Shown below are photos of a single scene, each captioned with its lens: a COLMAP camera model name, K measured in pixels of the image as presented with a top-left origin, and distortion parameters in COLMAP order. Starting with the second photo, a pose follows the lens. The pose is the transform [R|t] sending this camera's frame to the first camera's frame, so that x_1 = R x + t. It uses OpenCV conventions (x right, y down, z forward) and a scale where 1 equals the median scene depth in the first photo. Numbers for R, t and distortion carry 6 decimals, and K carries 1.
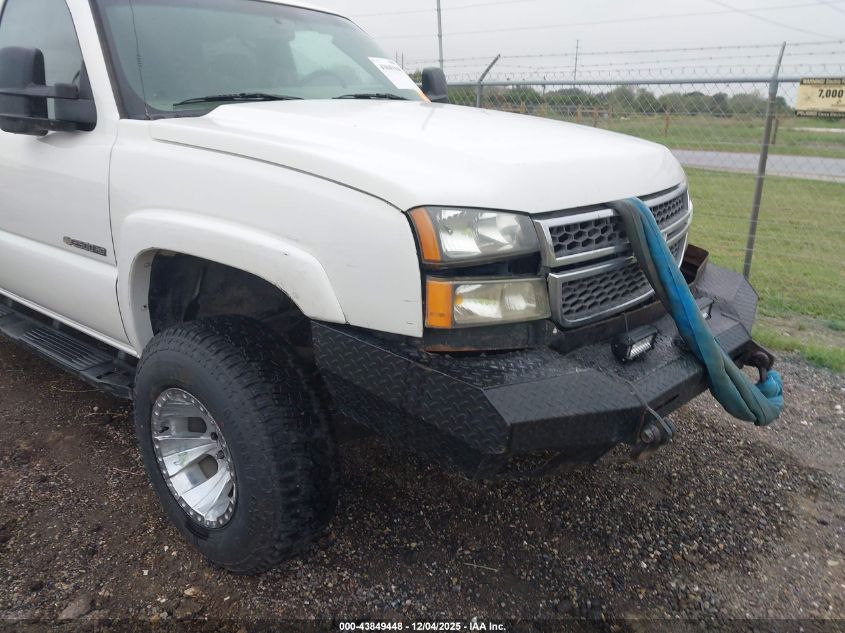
lens RADIAL K [[685.4, 0, 422.5], [0, 685.4, 316.5], [0, 0, 1]] dist [0.004751, 0.000657]
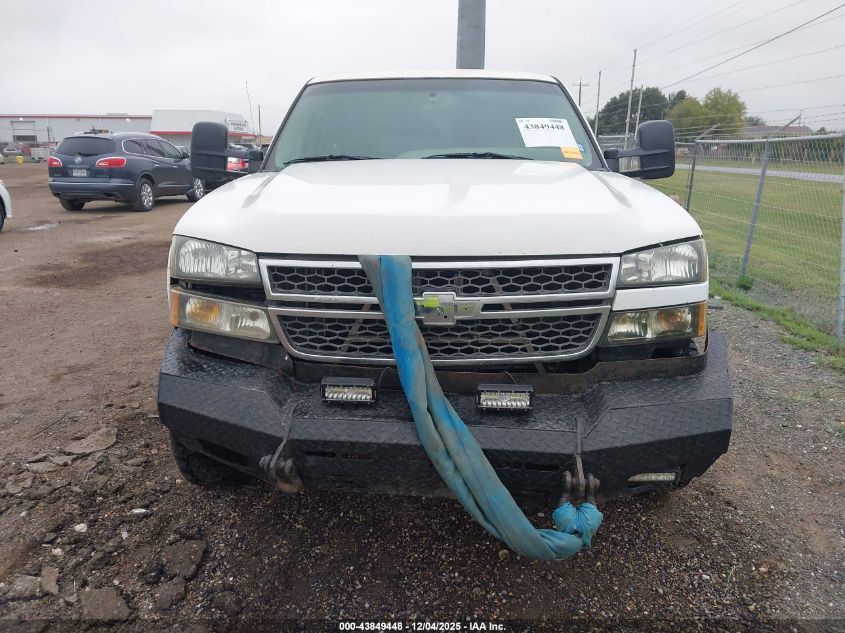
lens RADIAL K [[685.4, 0, 422.5], [0, 685.4, 316.5], [0, 0, 1]] dist [0.004751, 0.000657]
pose [[0.627636, 0.170137, -0.759689, 1.215924], [-0.226343, 0.973553, 0.031035, -0.136237], [0.744877, 0.152471, 0.649546, 0.420250]]
